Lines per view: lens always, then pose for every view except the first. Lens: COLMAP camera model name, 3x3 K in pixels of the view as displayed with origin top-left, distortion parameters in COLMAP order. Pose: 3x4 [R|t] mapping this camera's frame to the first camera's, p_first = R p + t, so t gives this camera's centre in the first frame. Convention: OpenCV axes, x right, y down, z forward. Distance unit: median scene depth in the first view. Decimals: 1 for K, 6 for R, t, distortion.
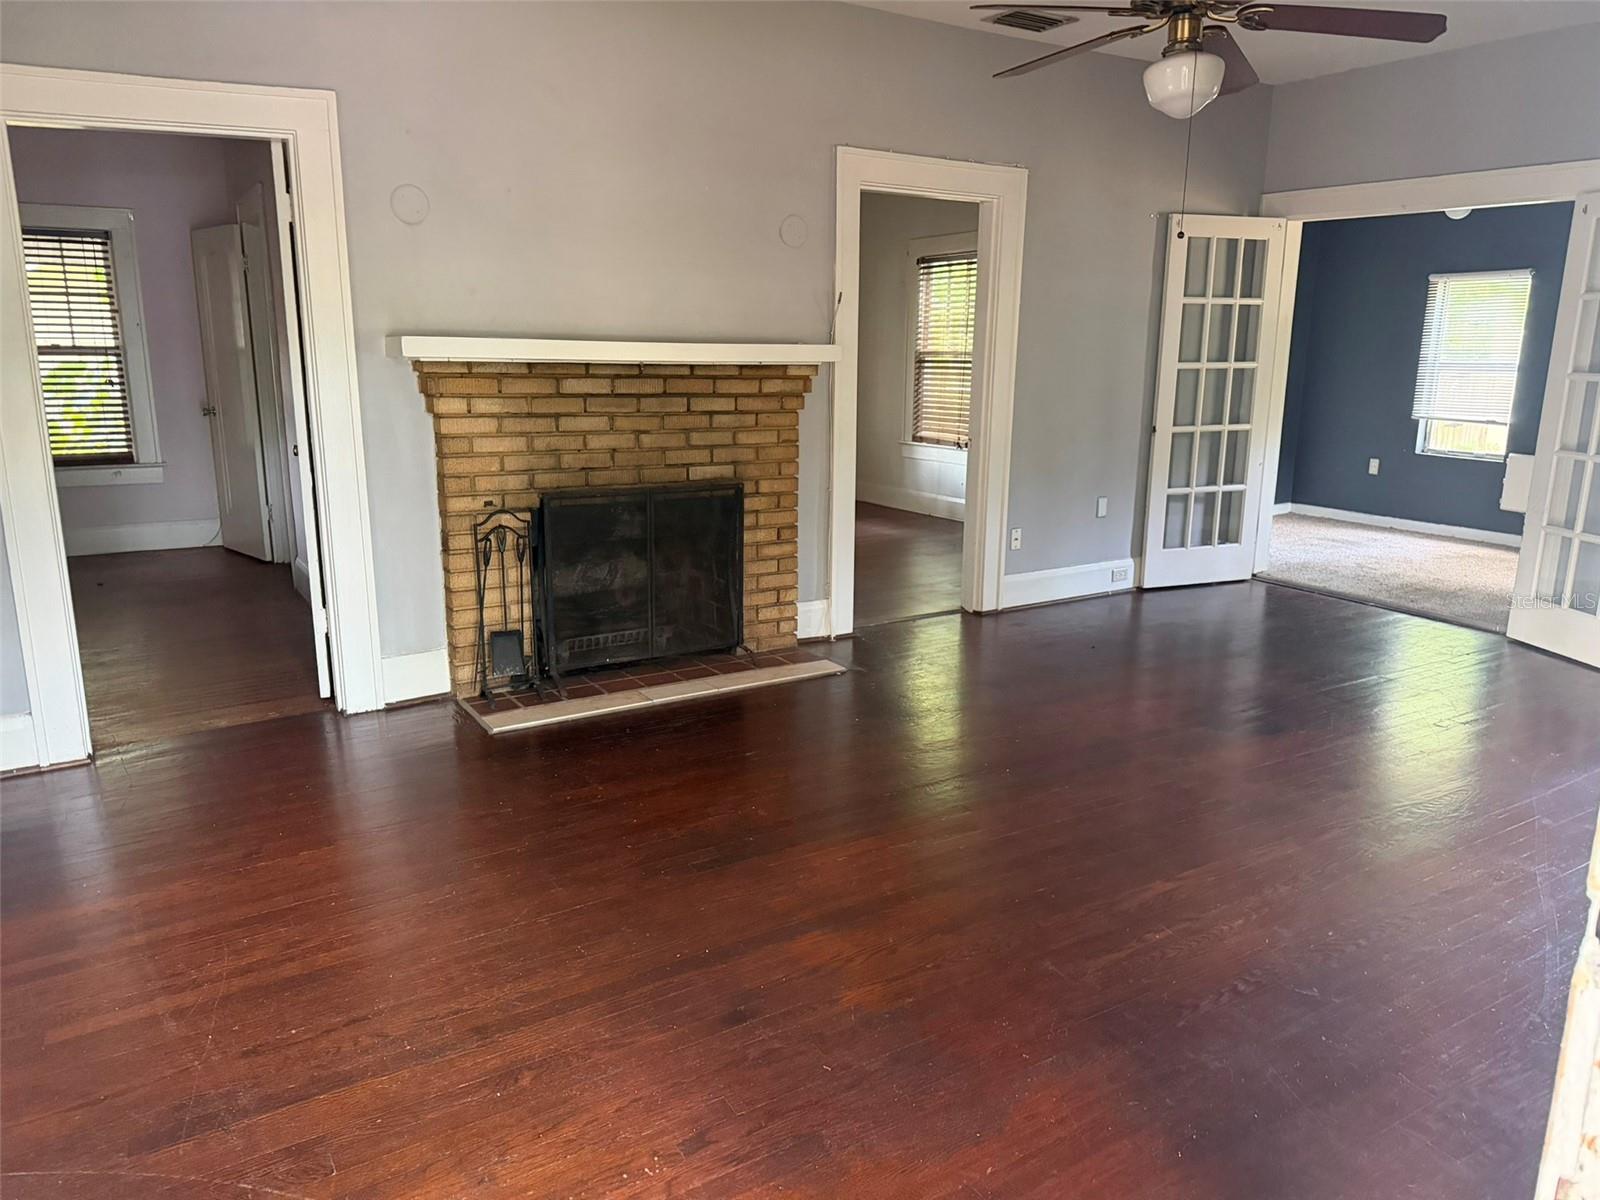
lens RADIAL K [[1128.7, 0, 808.8], [0, 1128.7, 587.8], [0, 0, 1]] dist [0.027994, -0.028513]
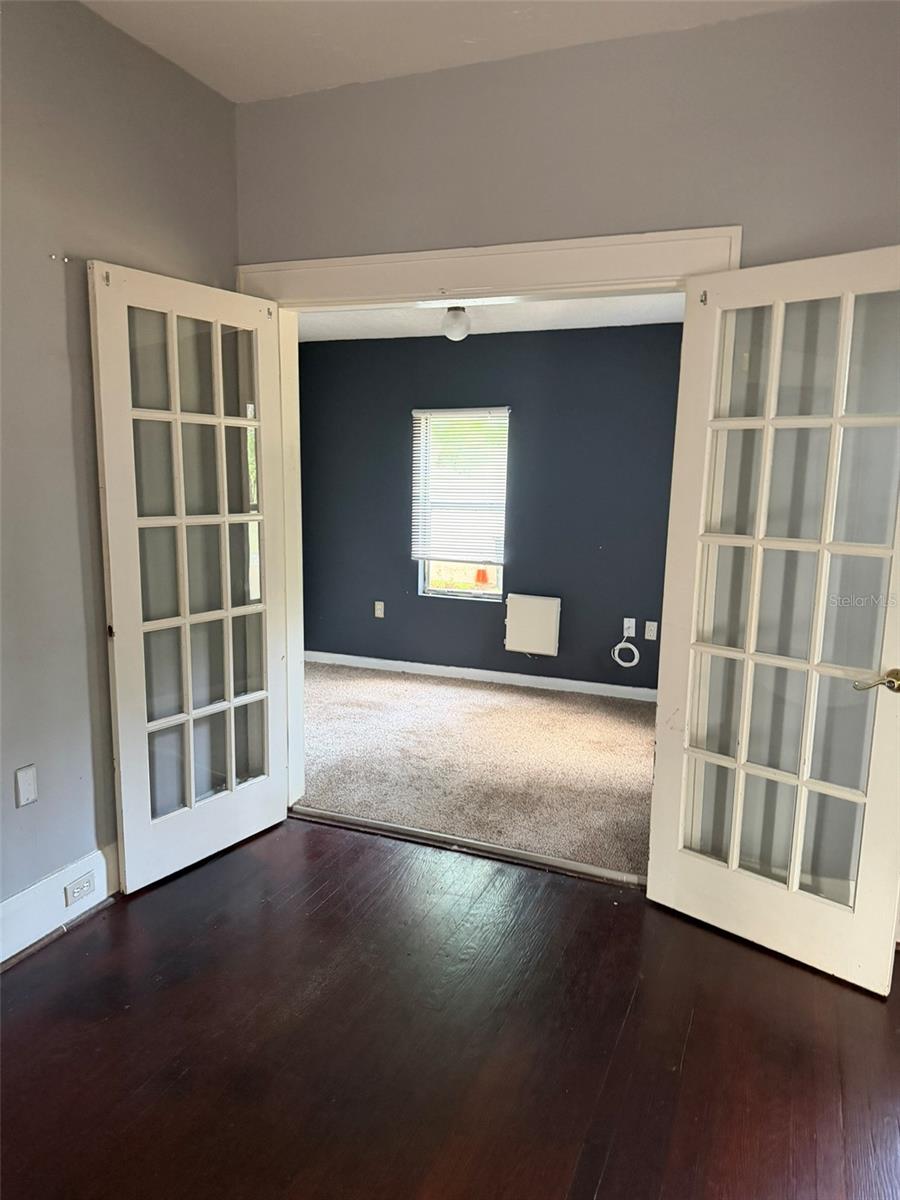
lens RADIAL K [[846.5, 0, 457.6], [0, 846.5, 622.7], [0, 0, 1]] dist [0.027994, -0.028513]
pose [[0.811063, -0.096652, 0.576919, 0.193652], [0.118708, 0.992929, -0.000539, -0.120478], [-0.572787, 0.068922, 0.816801, 0.526847]]
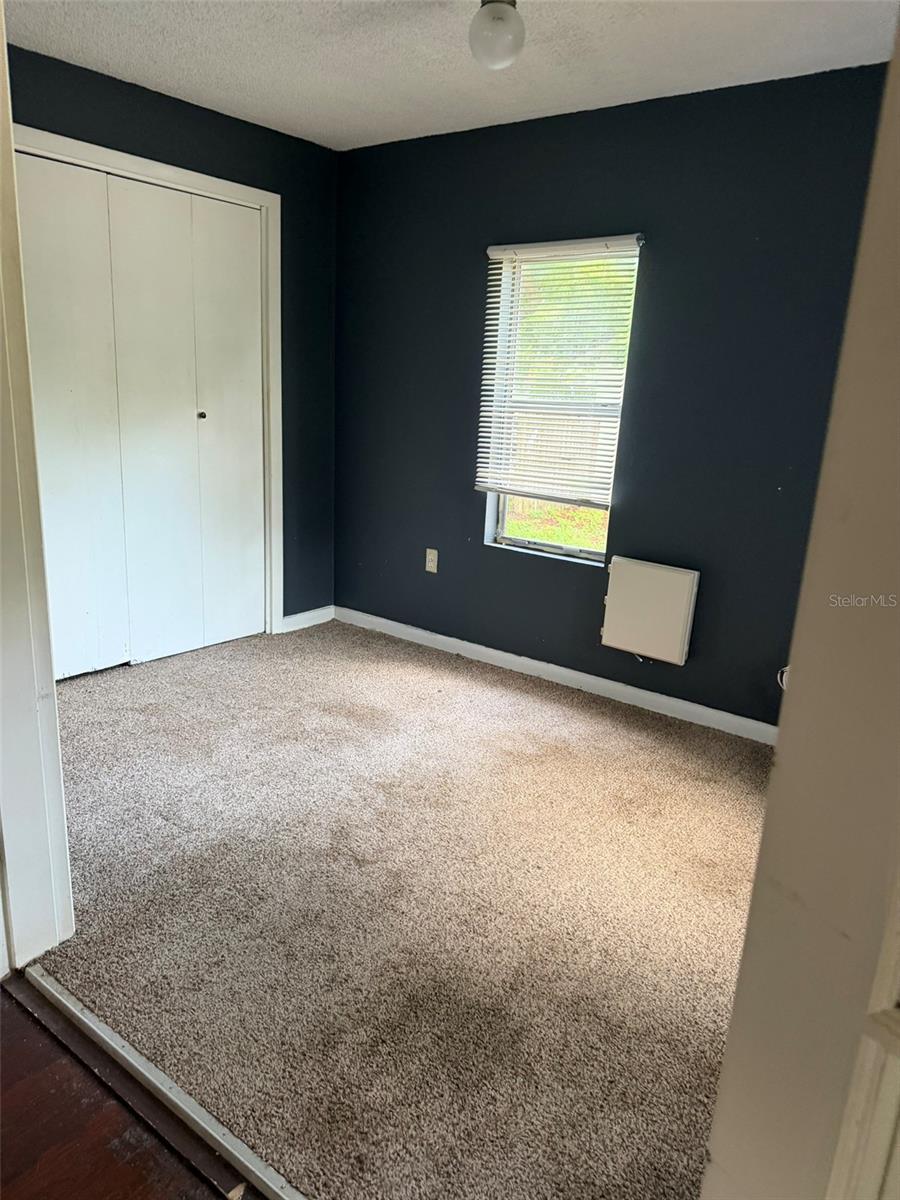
lens RADIAL K [[846.5, 0, 429.2], [0, 846.5, 630.7], [0, 0, 1]] dist [0.027994, -0.028513]
pose [[0.943143, -0.066144, 0.325740, 0.461217], [0.040764, 0.995620, 0.084141, -0.147796], [-0.329879, -0.066078, 0.941708, 0.743485]]
